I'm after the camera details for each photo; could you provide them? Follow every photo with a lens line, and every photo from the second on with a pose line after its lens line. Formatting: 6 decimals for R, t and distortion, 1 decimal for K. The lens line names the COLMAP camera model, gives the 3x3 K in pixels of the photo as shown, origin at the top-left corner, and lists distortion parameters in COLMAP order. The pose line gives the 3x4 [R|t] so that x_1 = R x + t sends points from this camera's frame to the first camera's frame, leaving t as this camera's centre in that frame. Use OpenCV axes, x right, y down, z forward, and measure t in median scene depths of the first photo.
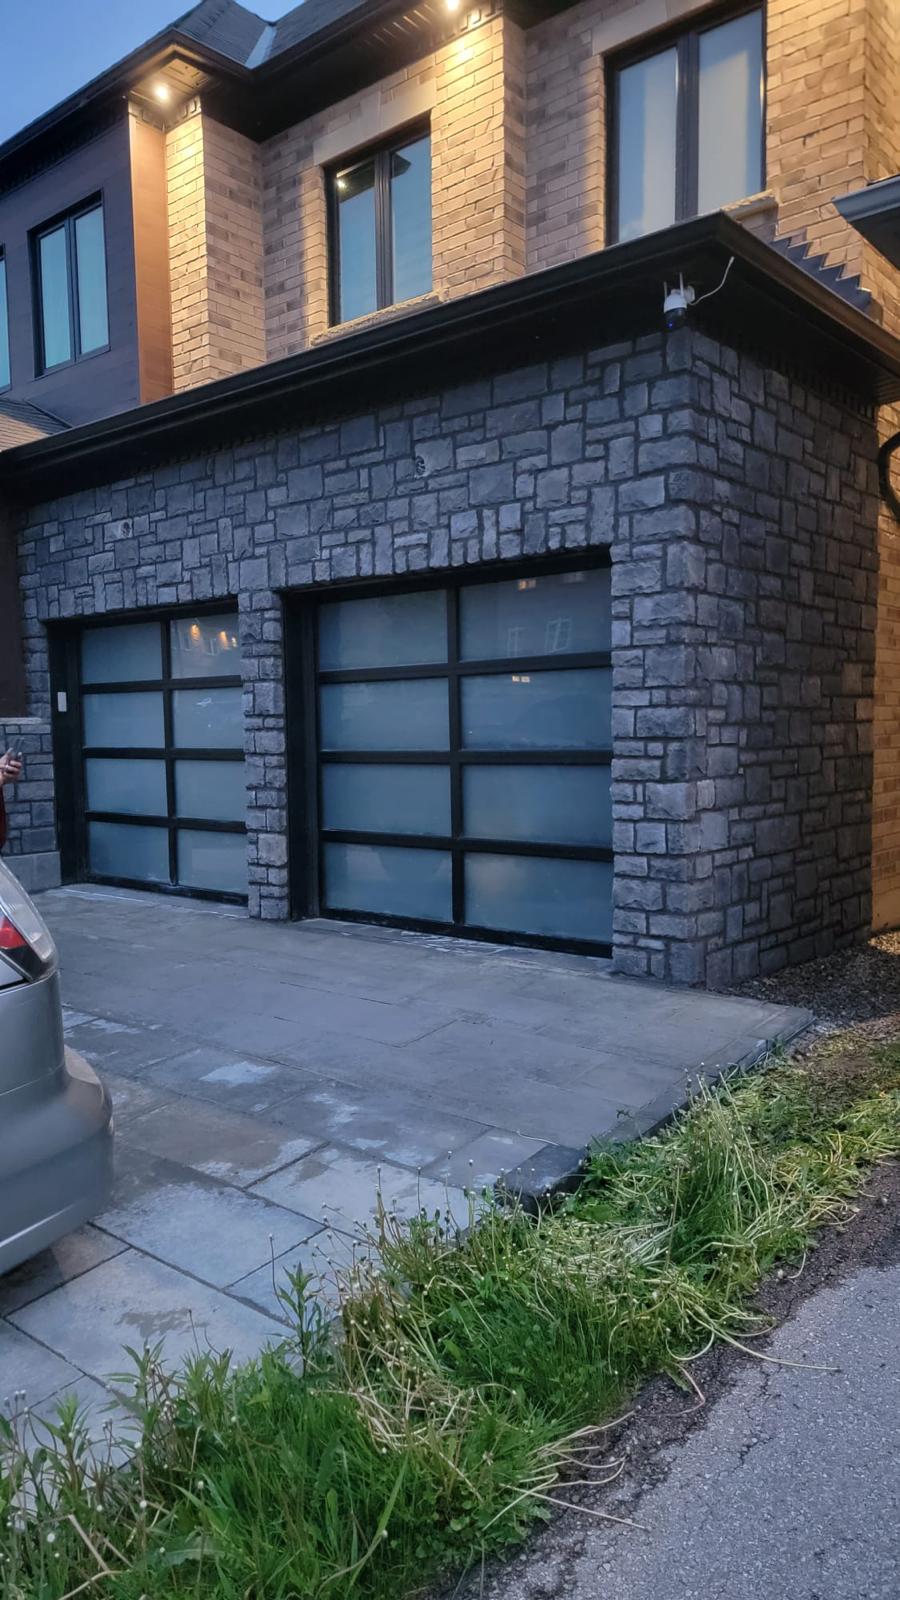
lens RADIAL K [[1089.0, 0, 452.7], [0, 1089.0, 791.5], [0, 0, 1]] dist [0.036203, -0.001283]
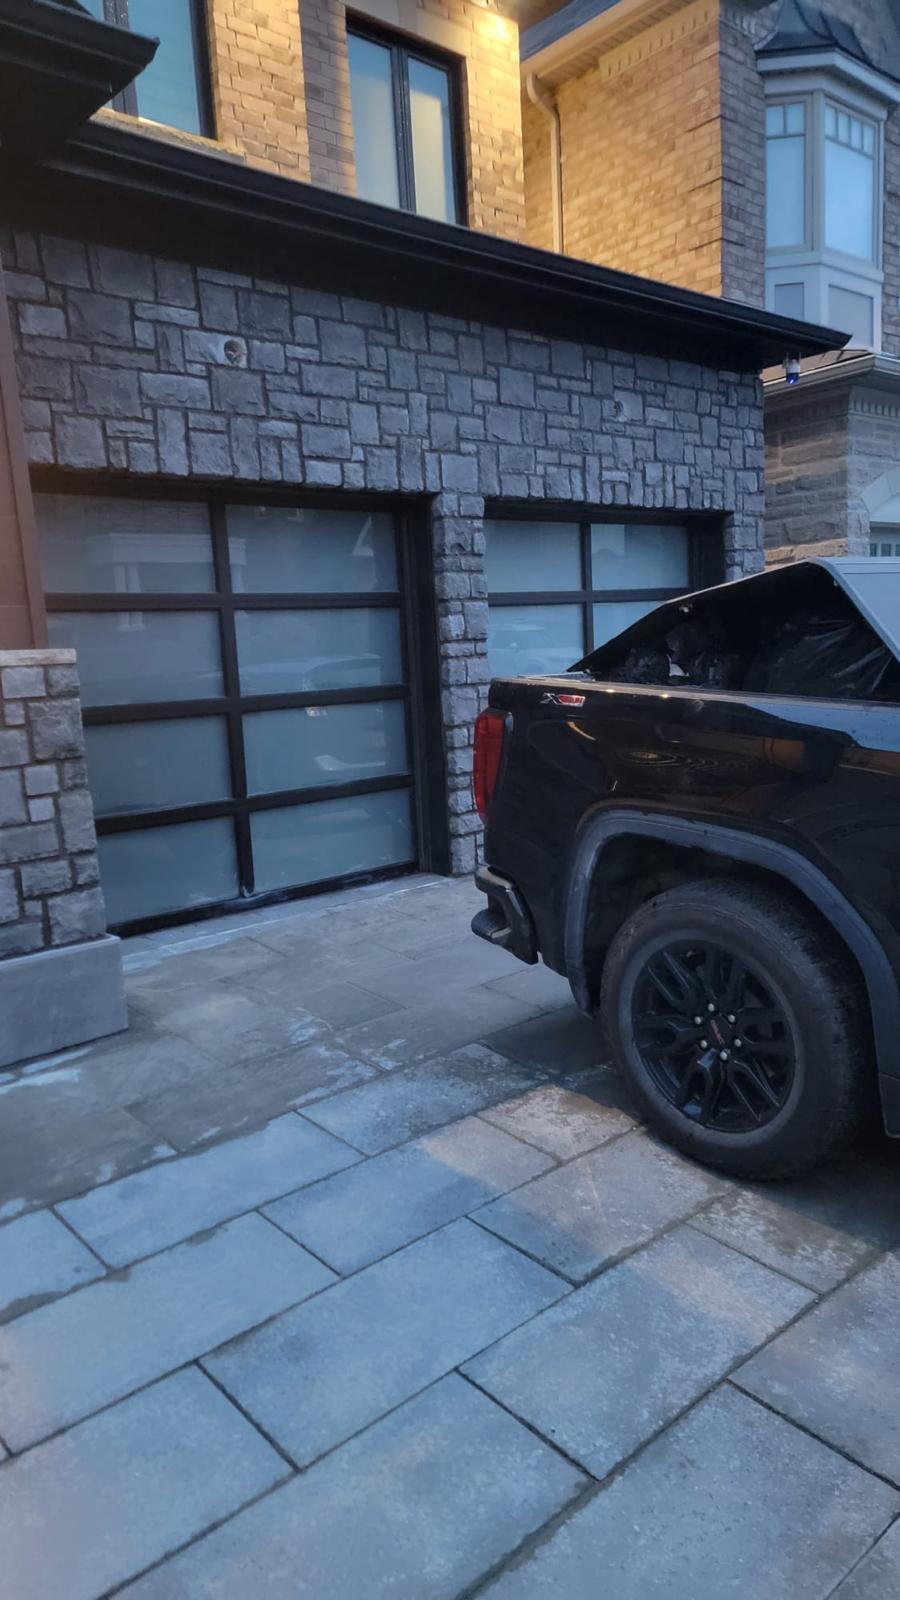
lens RADIAL K [[1089.0, 0, 452.5], [0, 1089.0, 813.0], [0, 0, 1]] dist [0.036203, -0.001283]
pose [[0.158233, -0.138143, 0.977691, -1.098630], [0.115251, 0.985981, 0.120662, -0.041870], [-0.980653, 0.093588, 0.171936, 0.917882]]
